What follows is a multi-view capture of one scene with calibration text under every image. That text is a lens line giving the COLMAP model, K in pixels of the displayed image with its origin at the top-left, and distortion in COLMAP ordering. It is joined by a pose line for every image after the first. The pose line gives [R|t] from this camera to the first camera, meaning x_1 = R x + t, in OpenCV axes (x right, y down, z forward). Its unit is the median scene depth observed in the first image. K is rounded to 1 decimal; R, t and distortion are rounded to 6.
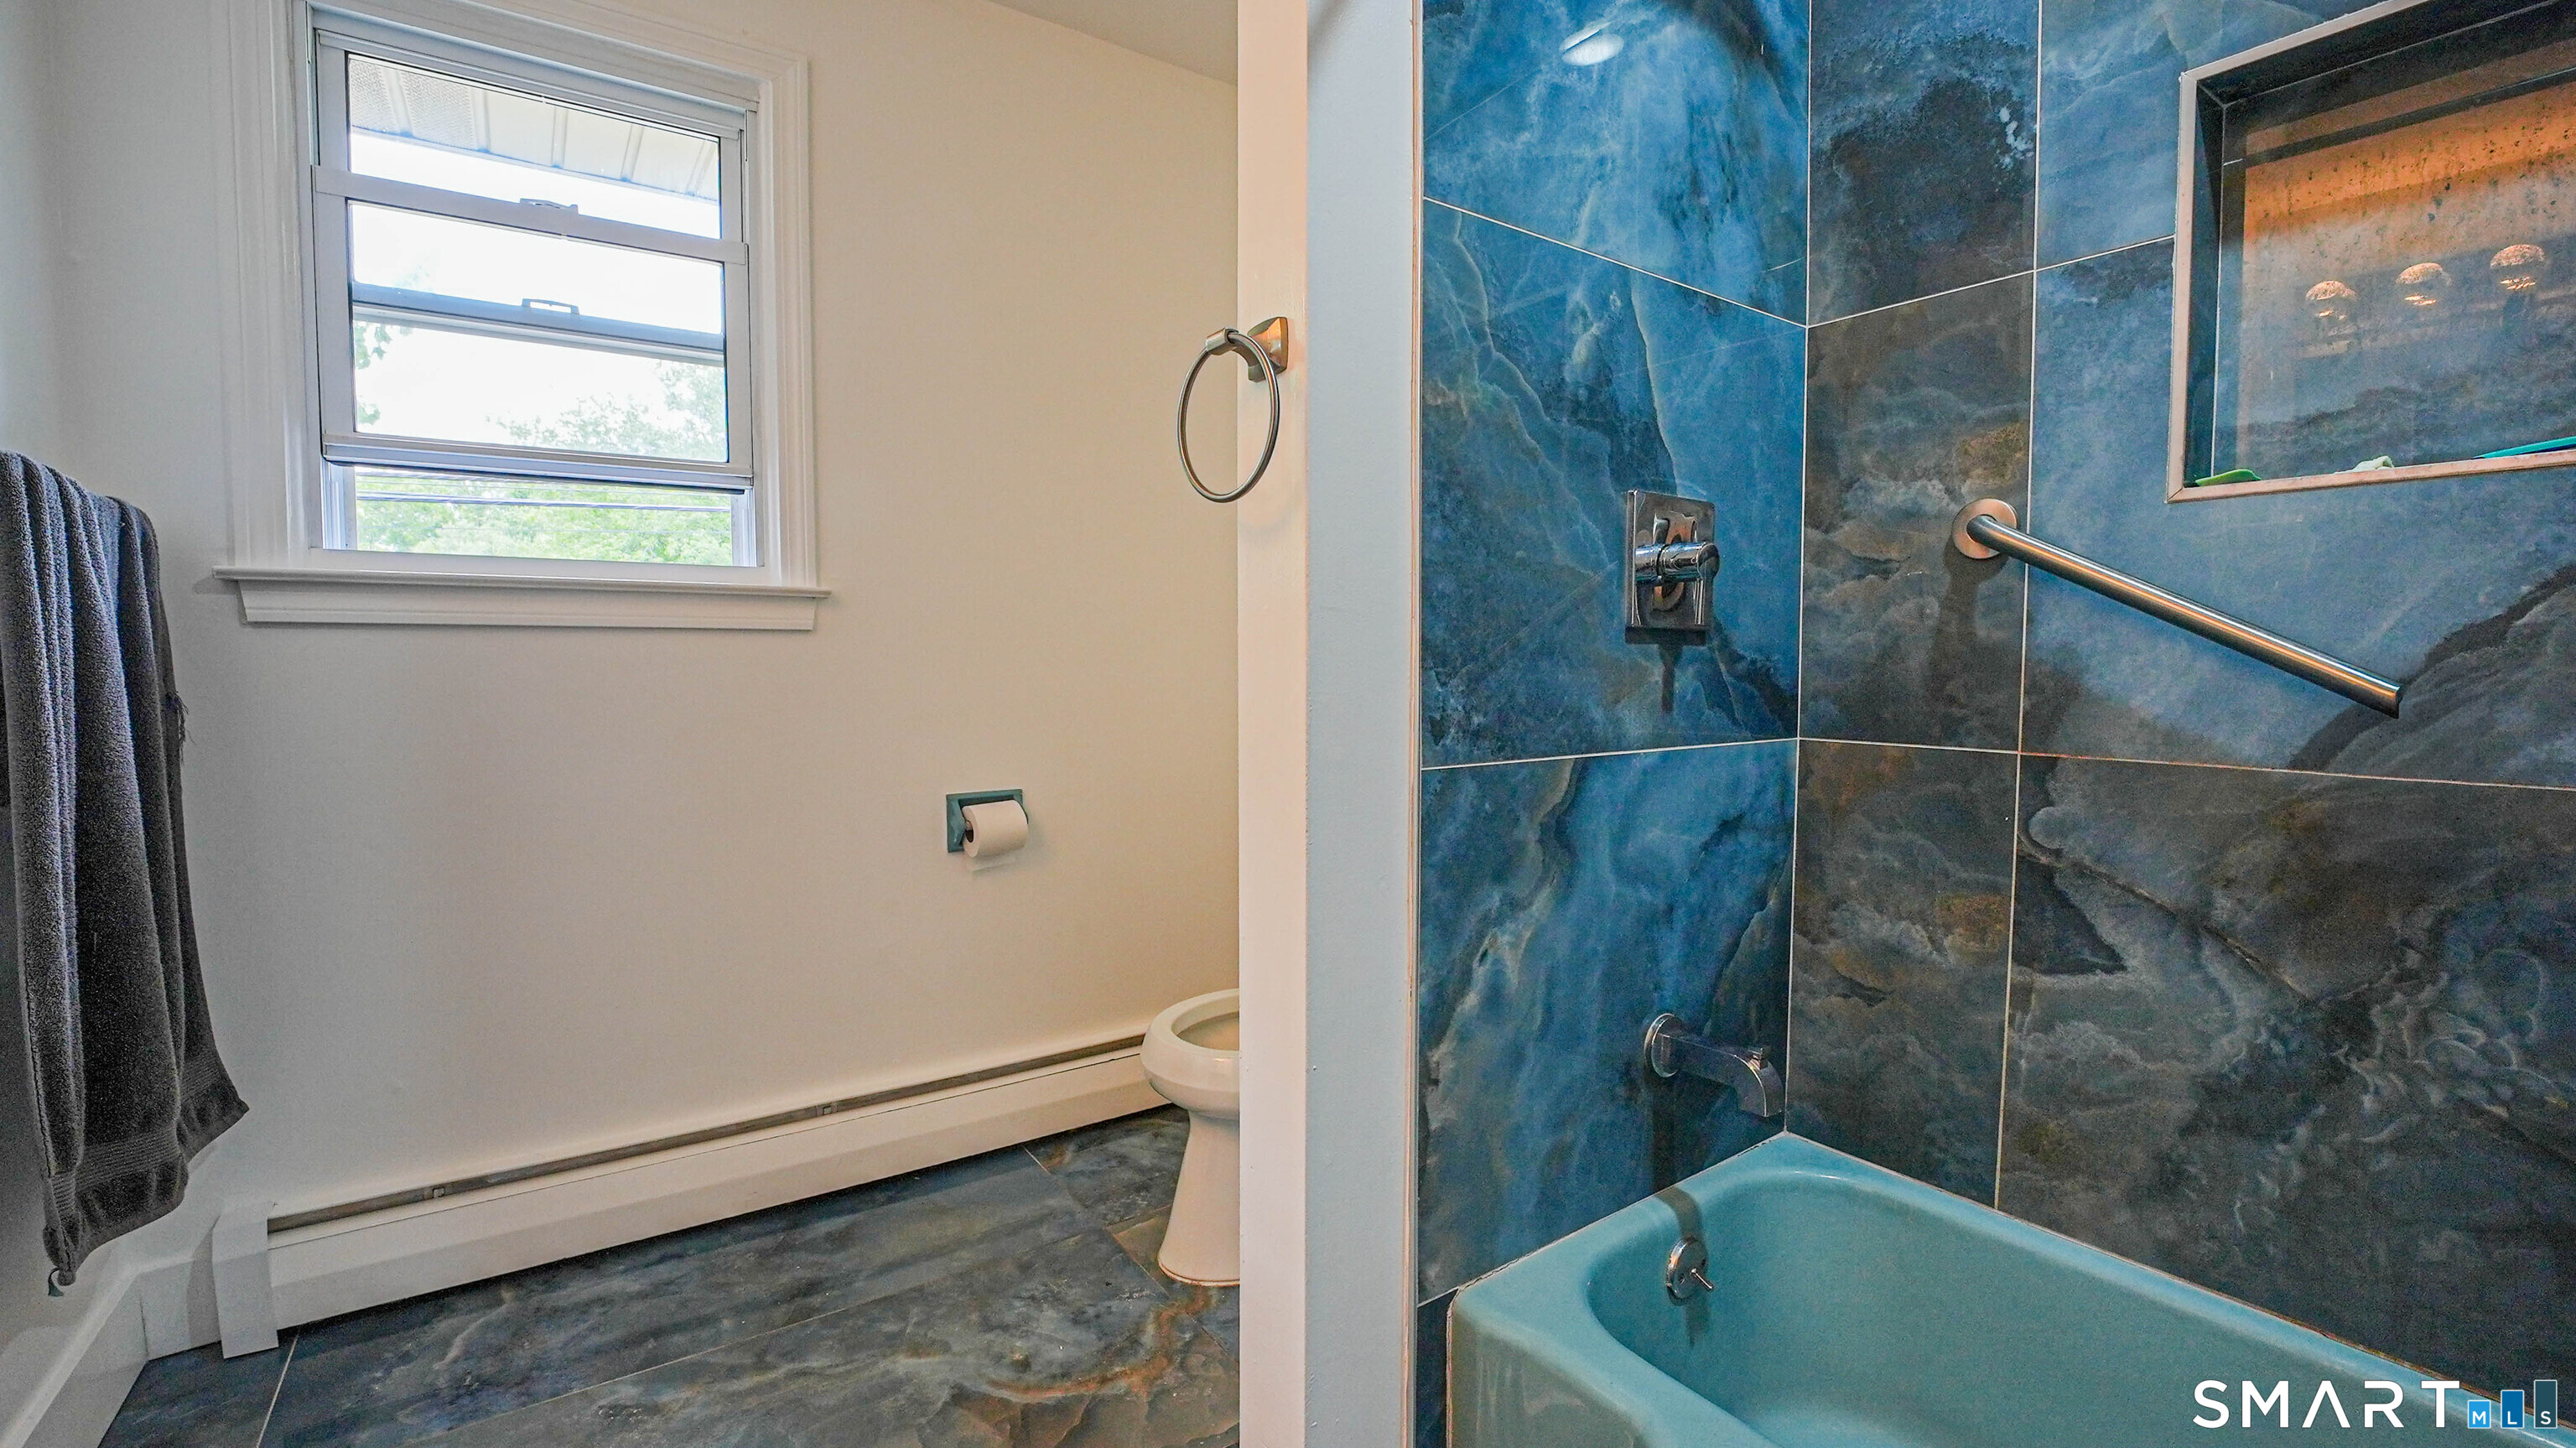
lens RADIAL K [[1082.1, 0, 1308.1], [0, 1082.1, 720.9], [0, 0, 1]] dist [-0.026884, -0.000164]
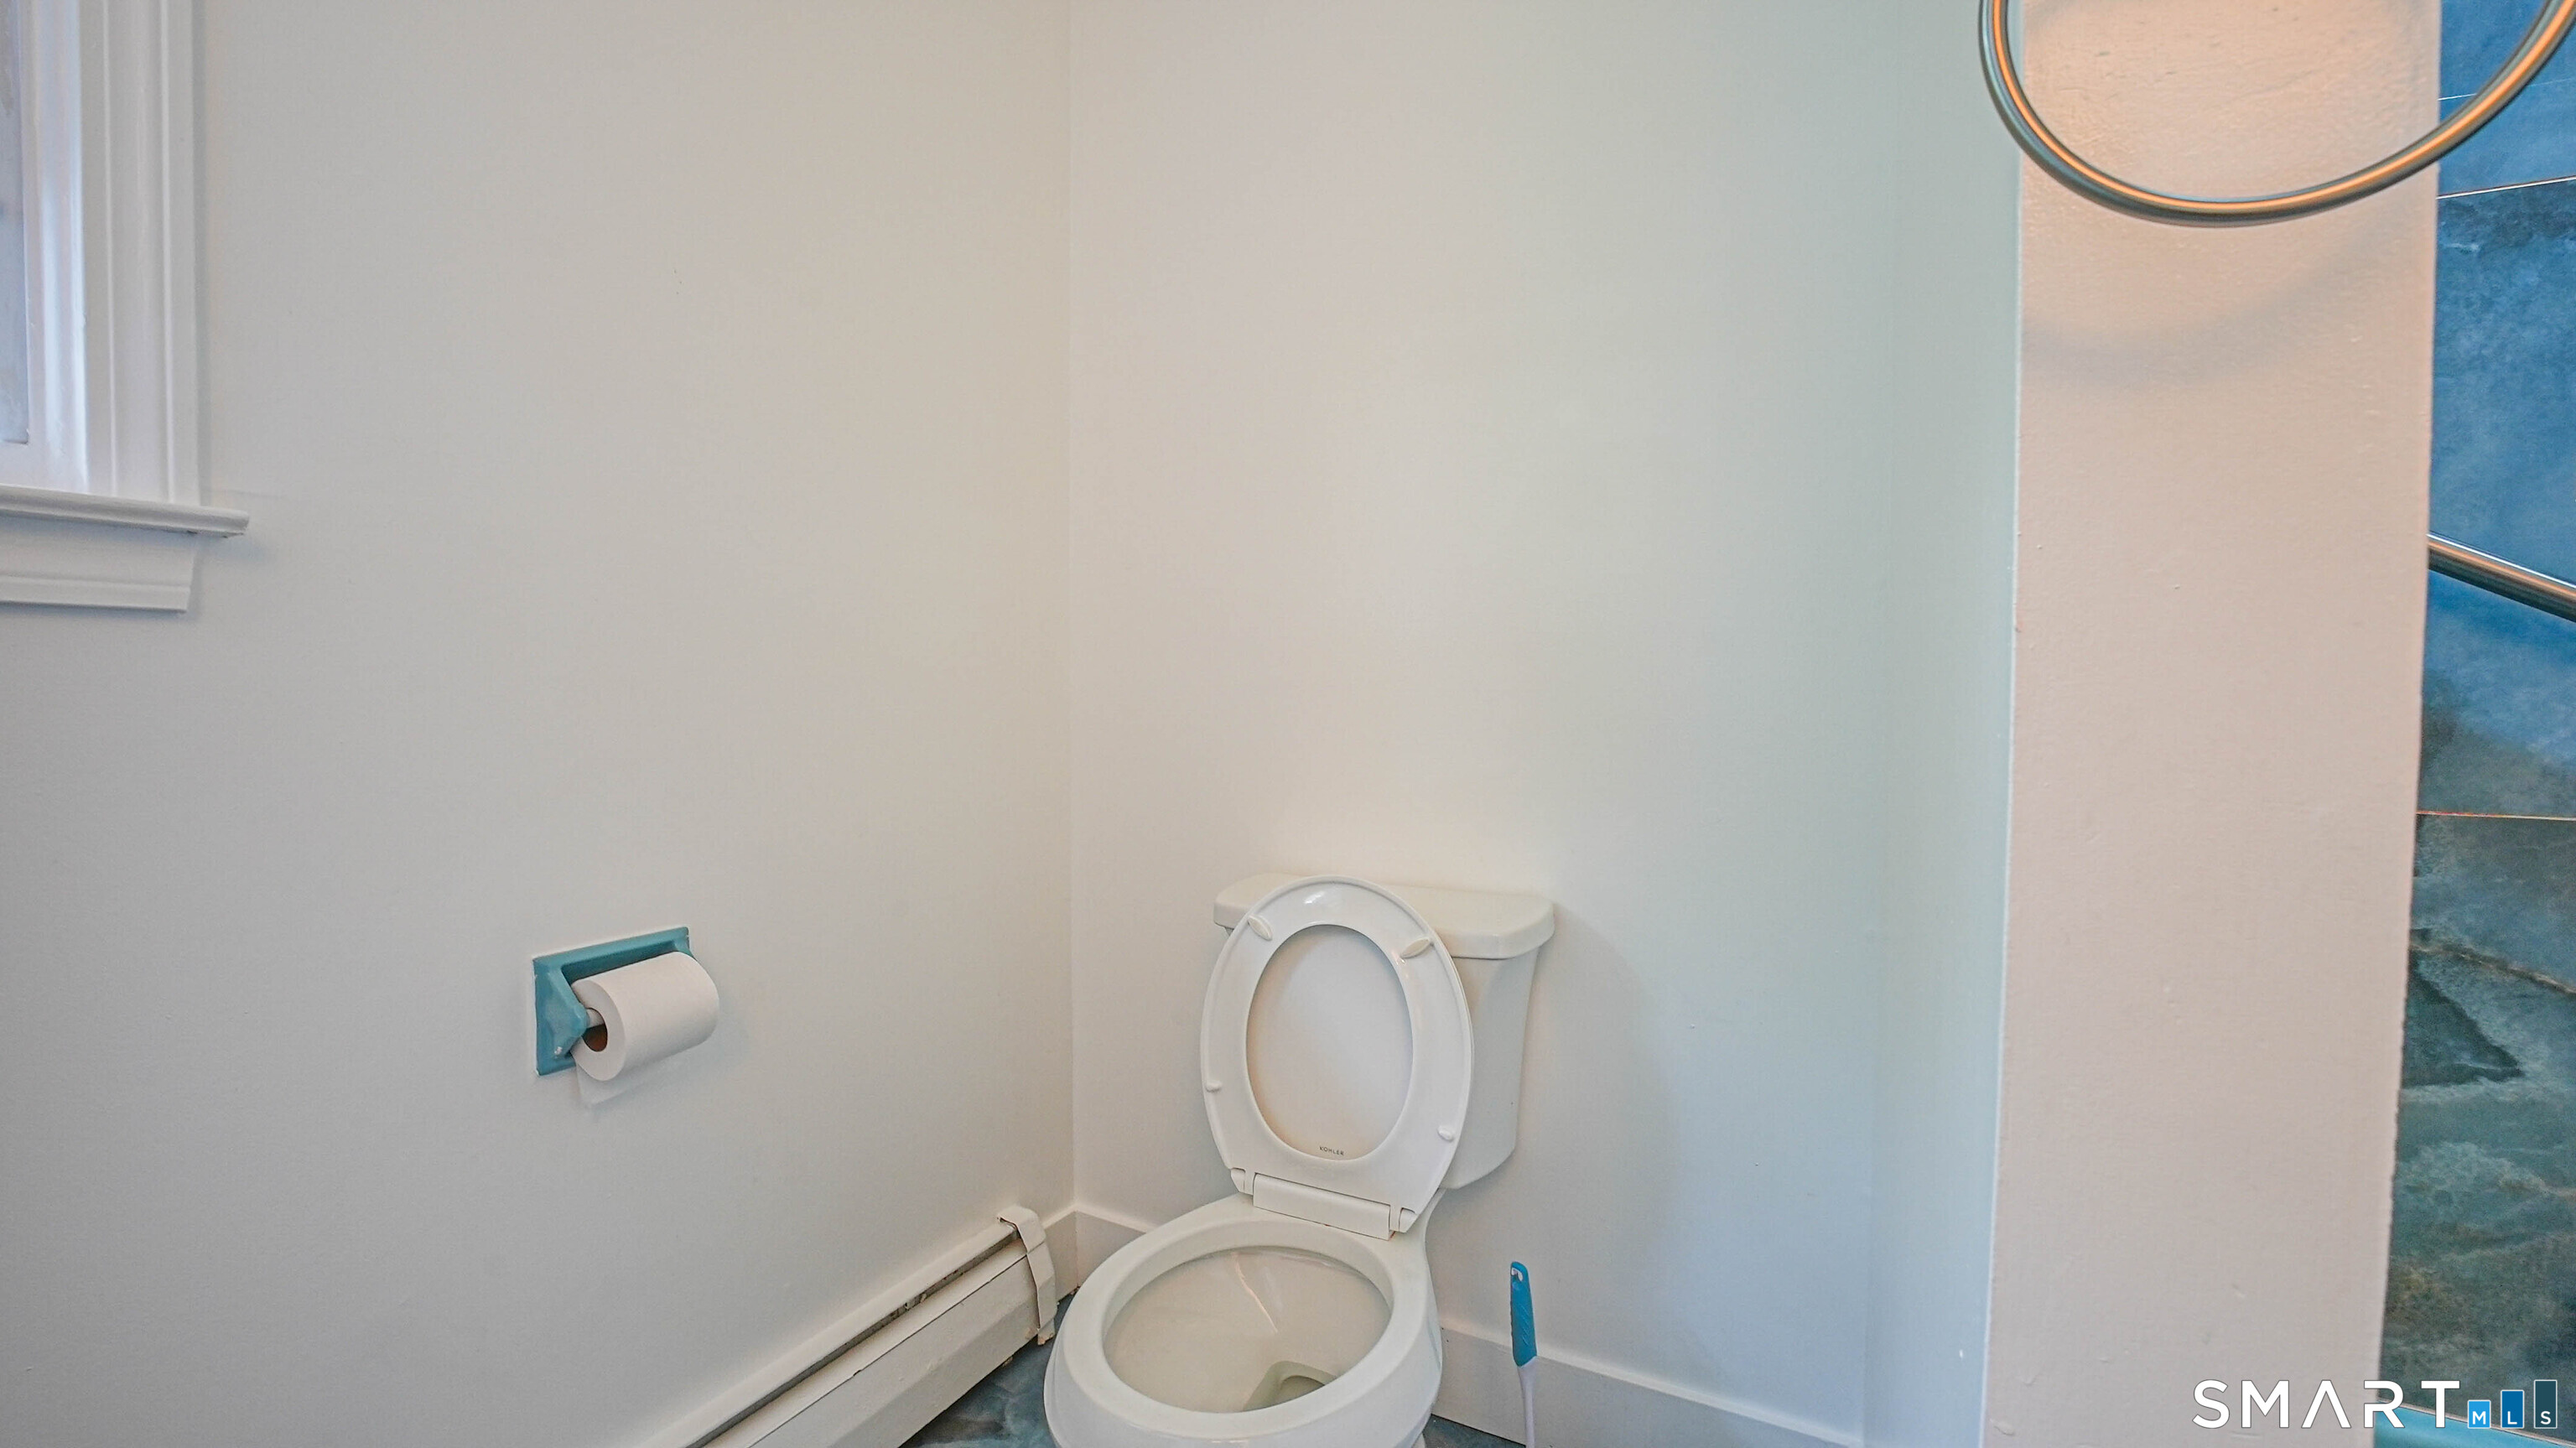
lens RADIAL K [[1034.5, 0, 1288.0], [0, 1034.5, 724.0], [0, 0, 1]] dist [-0.011670, -0.000145]
pose [[0.890099, -0.011606, 0.455620, -0.412991], [0.021049, 0.999656, -0.015658, -0.040879], [-0.455282, 0.023528, 0.890037, 0.725839]]
